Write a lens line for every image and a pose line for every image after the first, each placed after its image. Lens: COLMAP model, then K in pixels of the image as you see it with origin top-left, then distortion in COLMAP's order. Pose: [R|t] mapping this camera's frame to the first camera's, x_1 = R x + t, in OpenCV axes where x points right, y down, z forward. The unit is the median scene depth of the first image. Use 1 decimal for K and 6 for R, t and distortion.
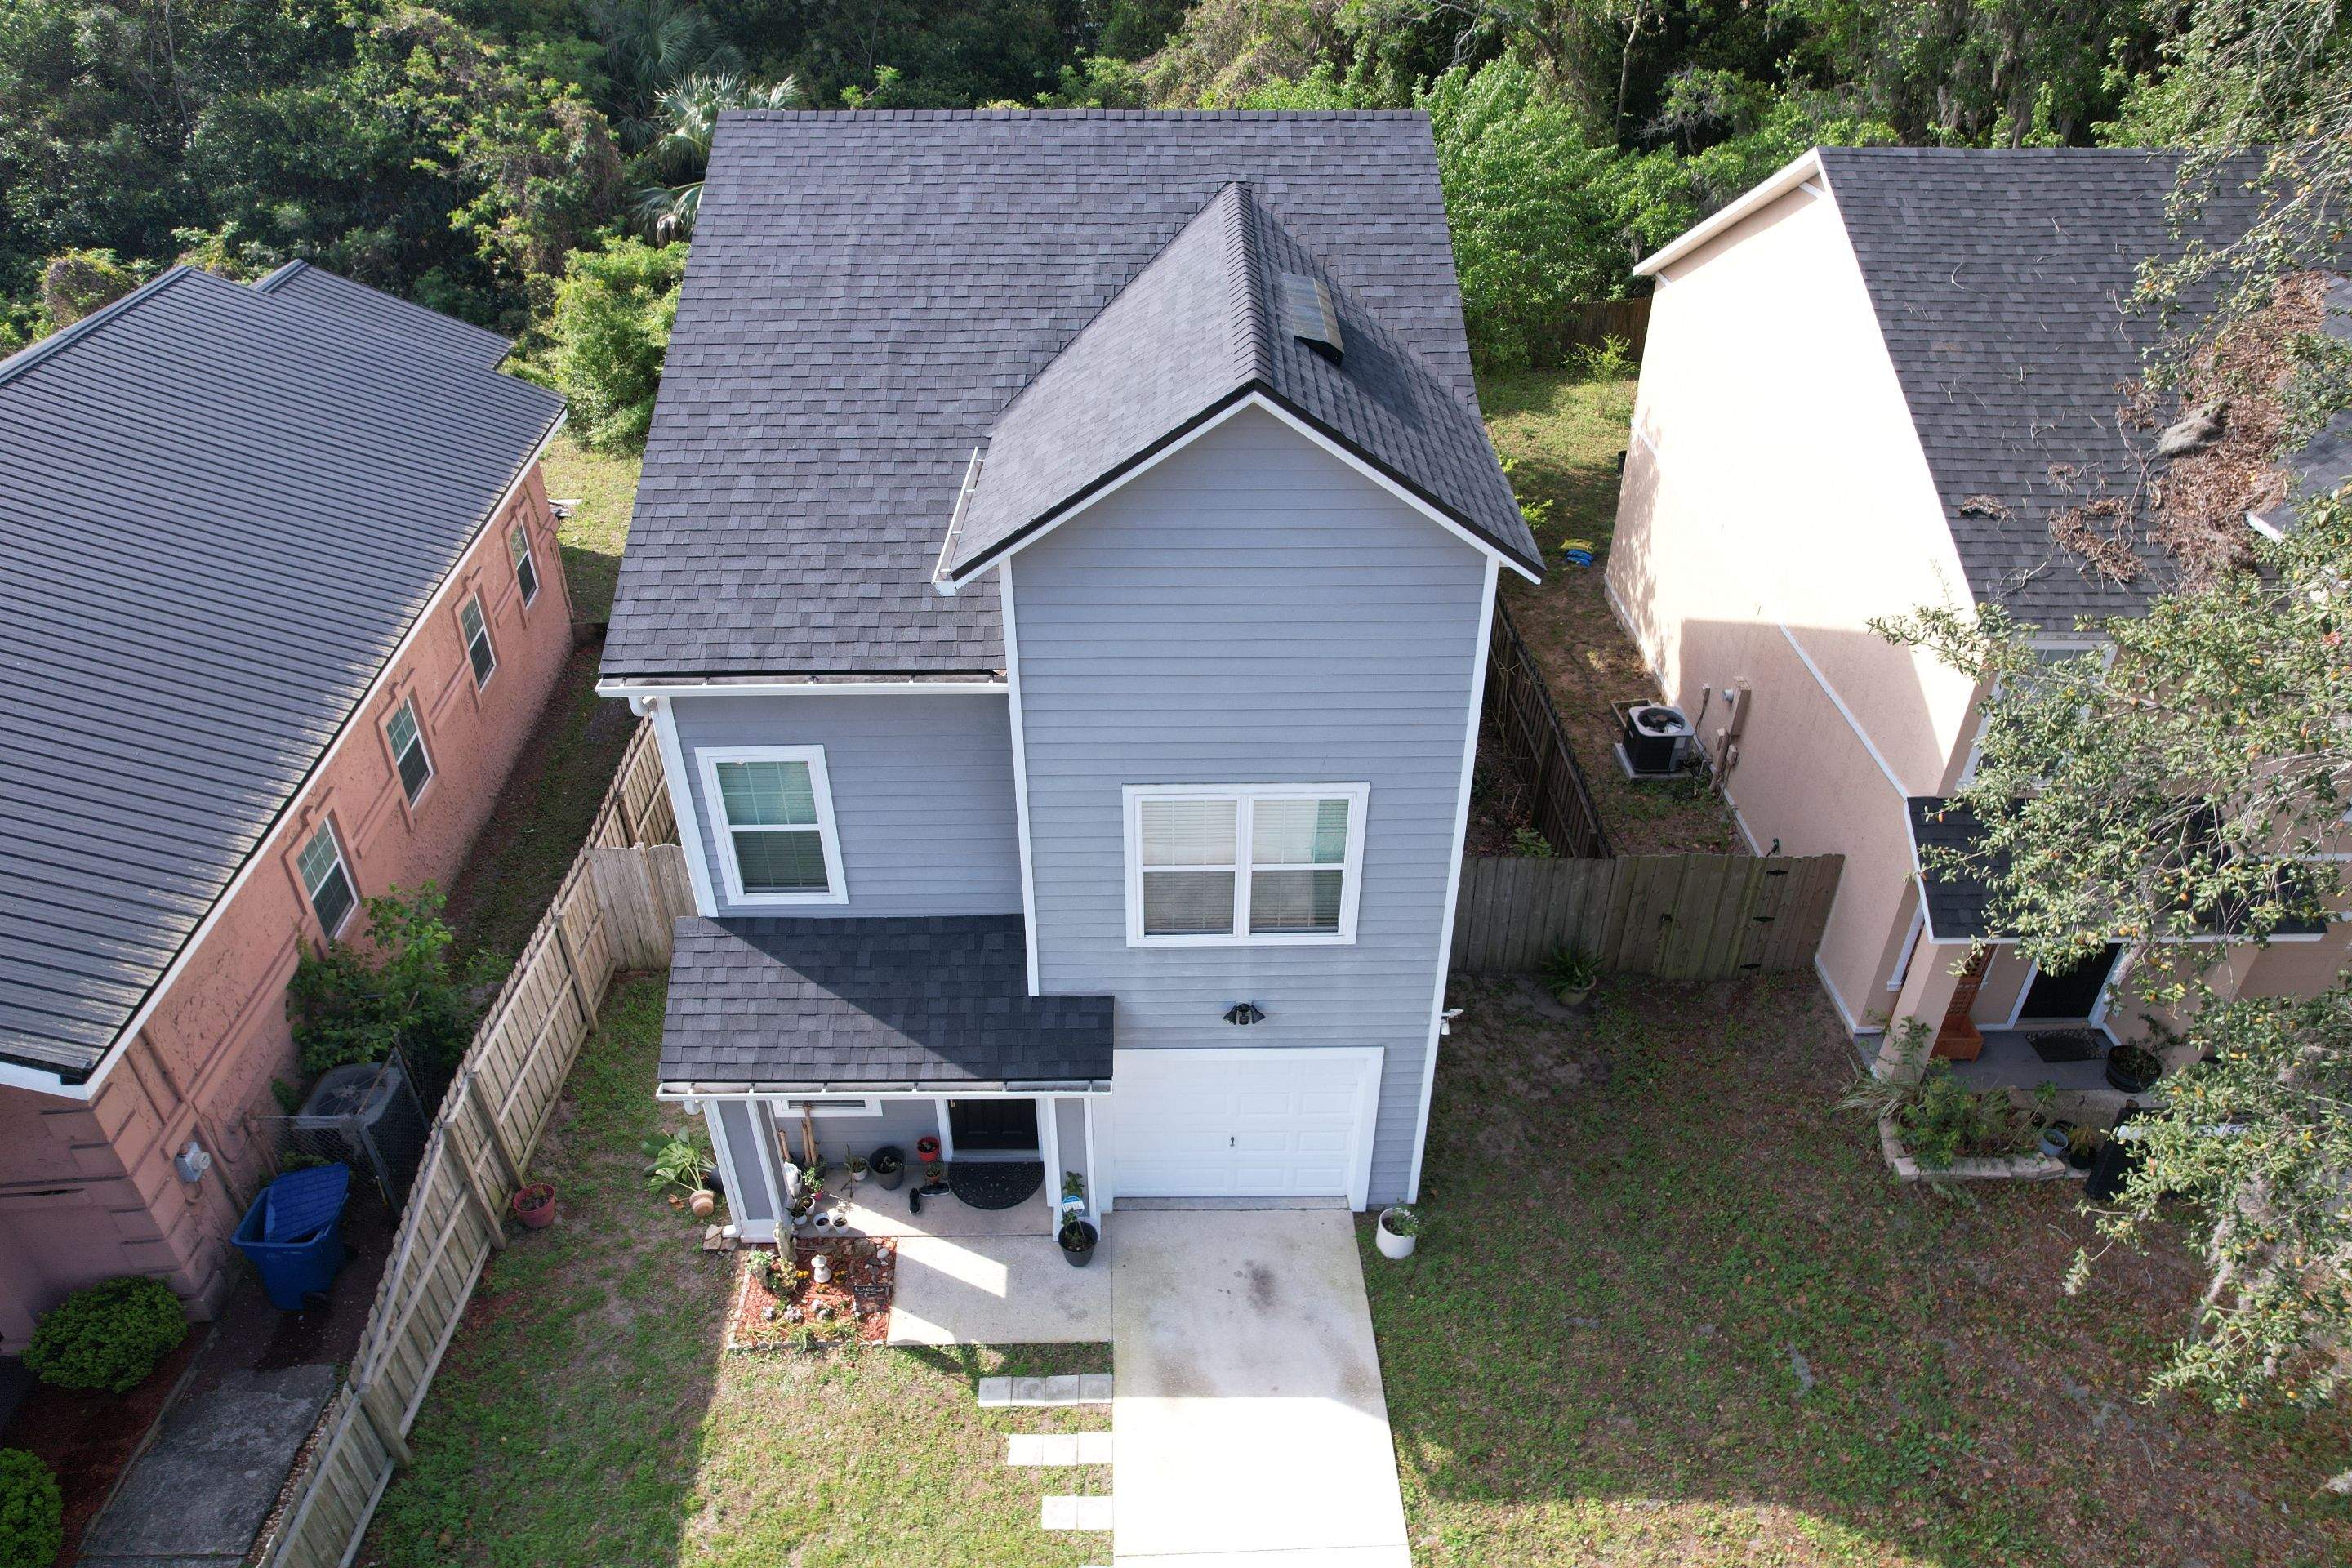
lens RADIAL K [[1456.8, 0, 1176.0], [0, 1456.8, 784.0], [0, 0, 1]] dist [-0.012993, 0.000304]
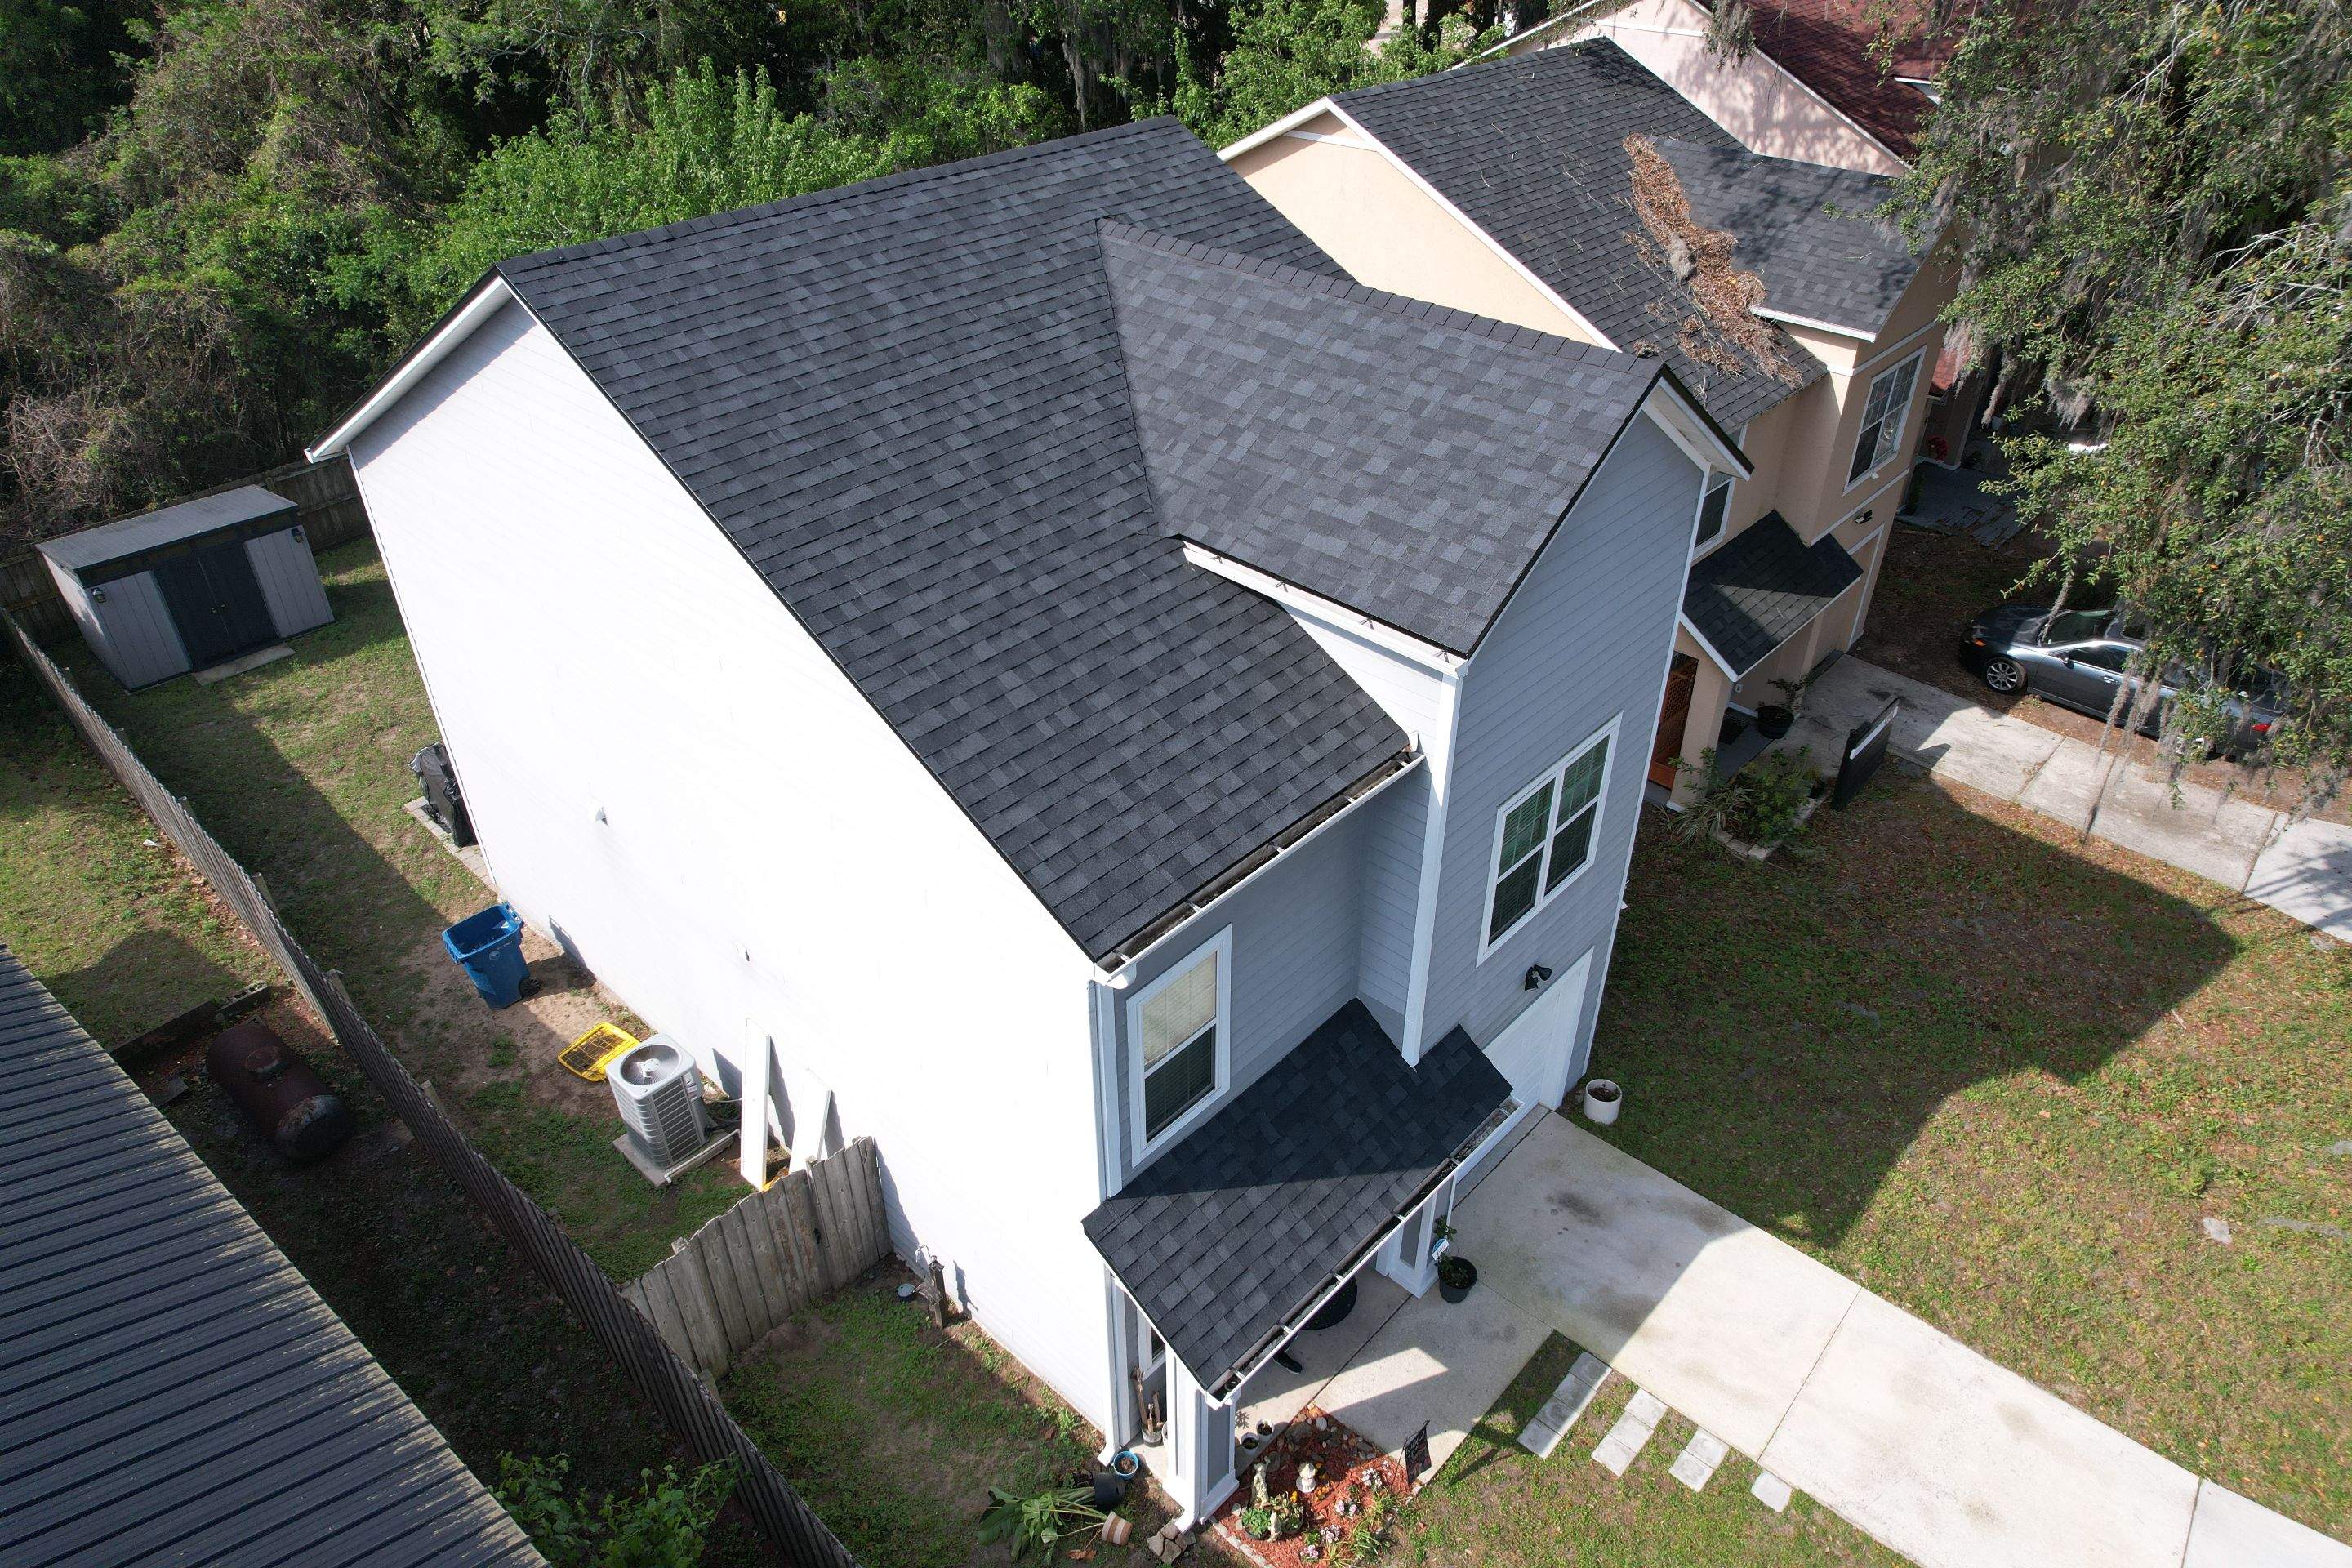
lens RADIAL K [[1481.5, 0, 1176.0], [0, 1481.5, 784.0], [0, 0, 1]] dist [-0.030185, -0.000784]
pose [[0.702235, -0.415485, 0.578133, -0.683018], [0.412724, 0.899250, 0.144943, -0.222816], [-0.580107, 0.136825, 0.802966, 0.284374]]
